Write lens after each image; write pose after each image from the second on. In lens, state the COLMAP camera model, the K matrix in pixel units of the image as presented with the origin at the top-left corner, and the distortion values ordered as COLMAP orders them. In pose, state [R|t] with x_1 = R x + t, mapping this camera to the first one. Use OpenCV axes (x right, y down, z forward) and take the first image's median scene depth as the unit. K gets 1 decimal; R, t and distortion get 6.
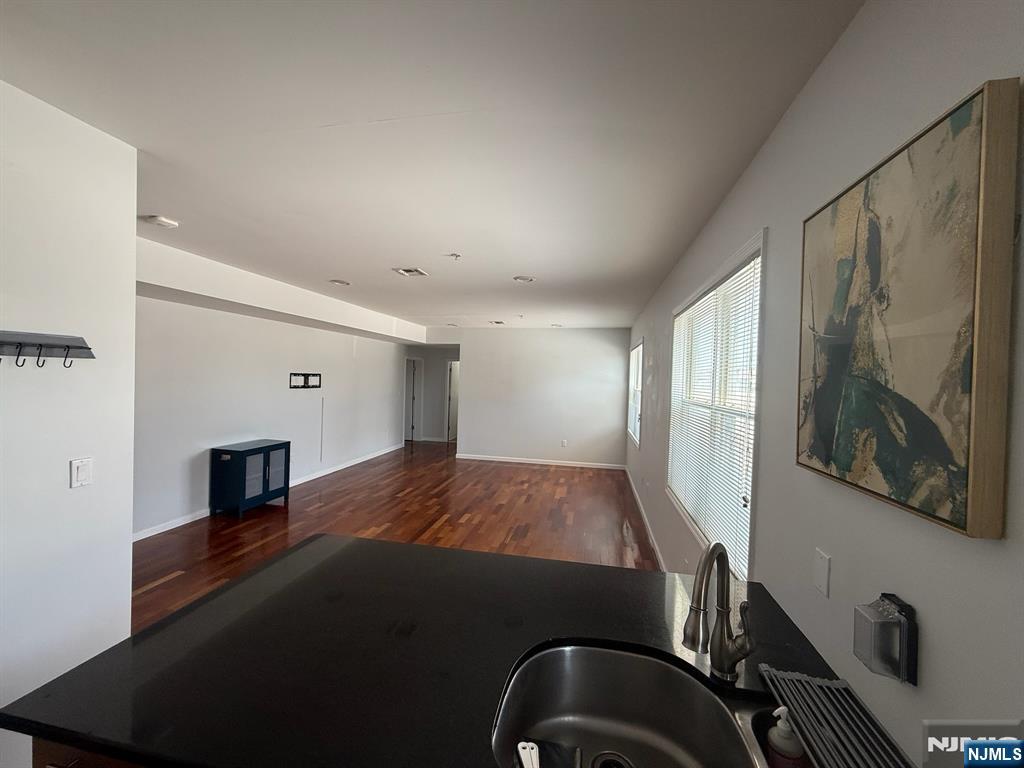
lens RADIAL K [[406.6, 0, 512.0], [0, 406.6, 384.0], [0, 0, 1]] dist [-0.000116, 0.000011]
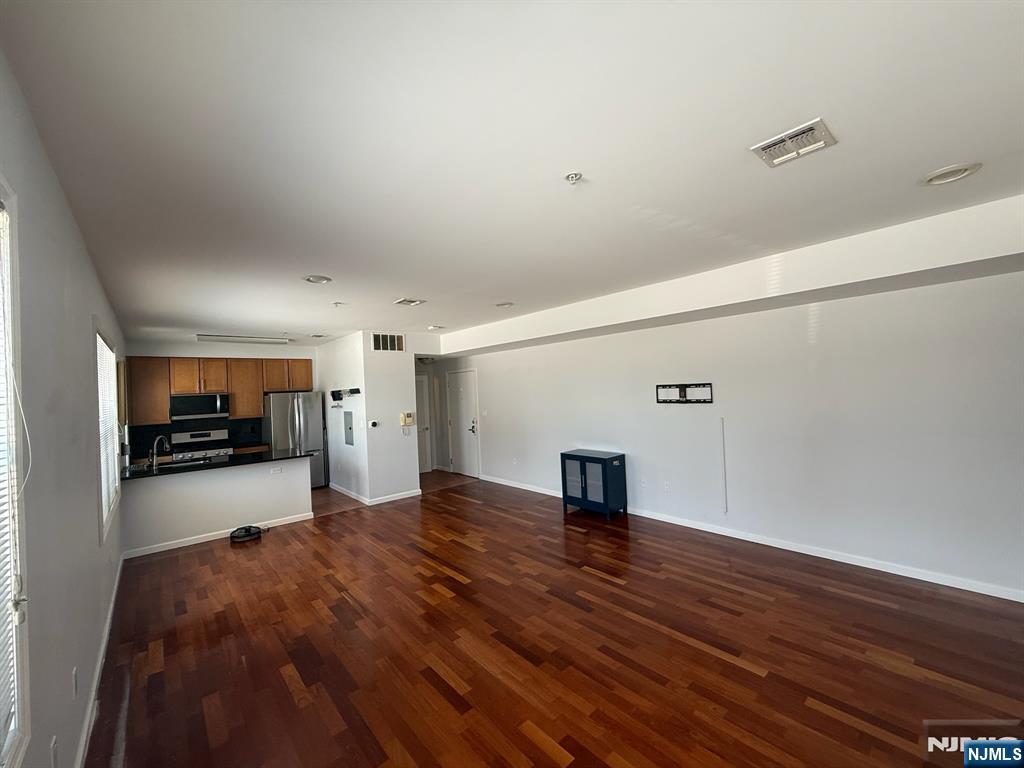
lens RADIAL K [[406.6, 0, 512.0], [0, 406.6, 384.0], [0, 0, 1]] dist [-0.000116, 0.000011]
pose [[-0.604625, -0.017277, -0.796323, 1.825435], [0.010905, 0.999491, -0.029965, -0.040562], [0.796436, -0.026802, -0.604129, 7.304990]]
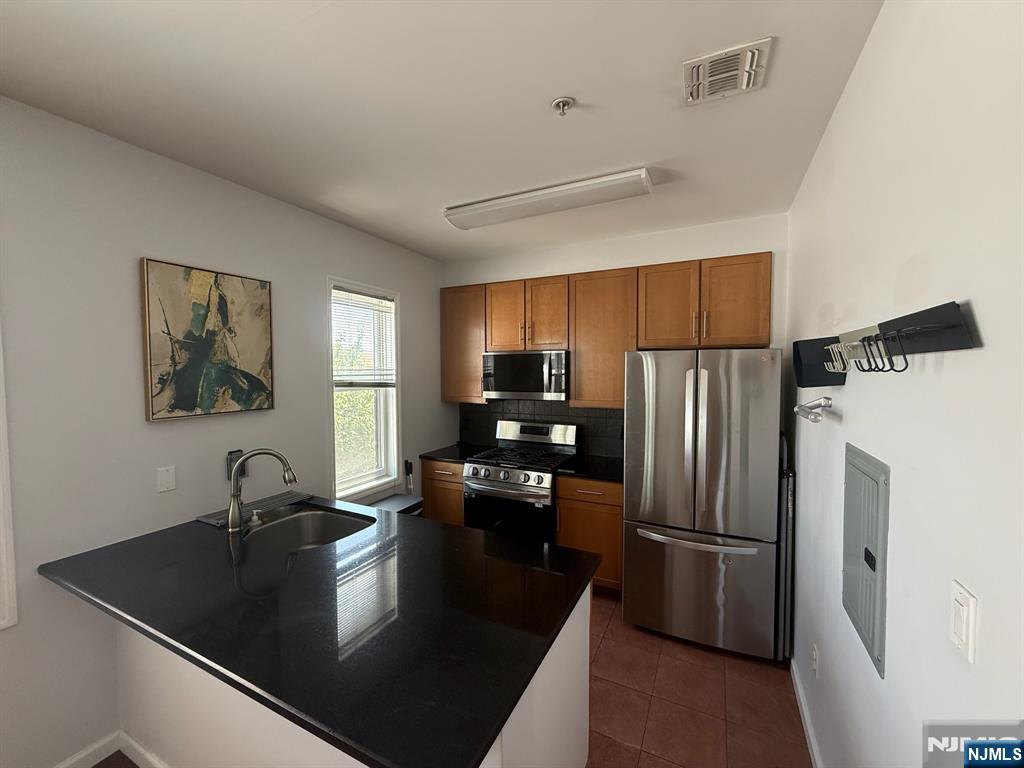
lens RADIAL K [[406.6, 0, 512.0], [0, 406.6, 384.0], [0, 0, 1]] dist [-0.000116, 0.000011]
pose [[-0.964122, -0.037402, 0.262812, -1.172547], [-0.021261, 0.997724, 0.063995, -0.076508], [-0.264607, 0.056112, -0.962722, 2.510734]]
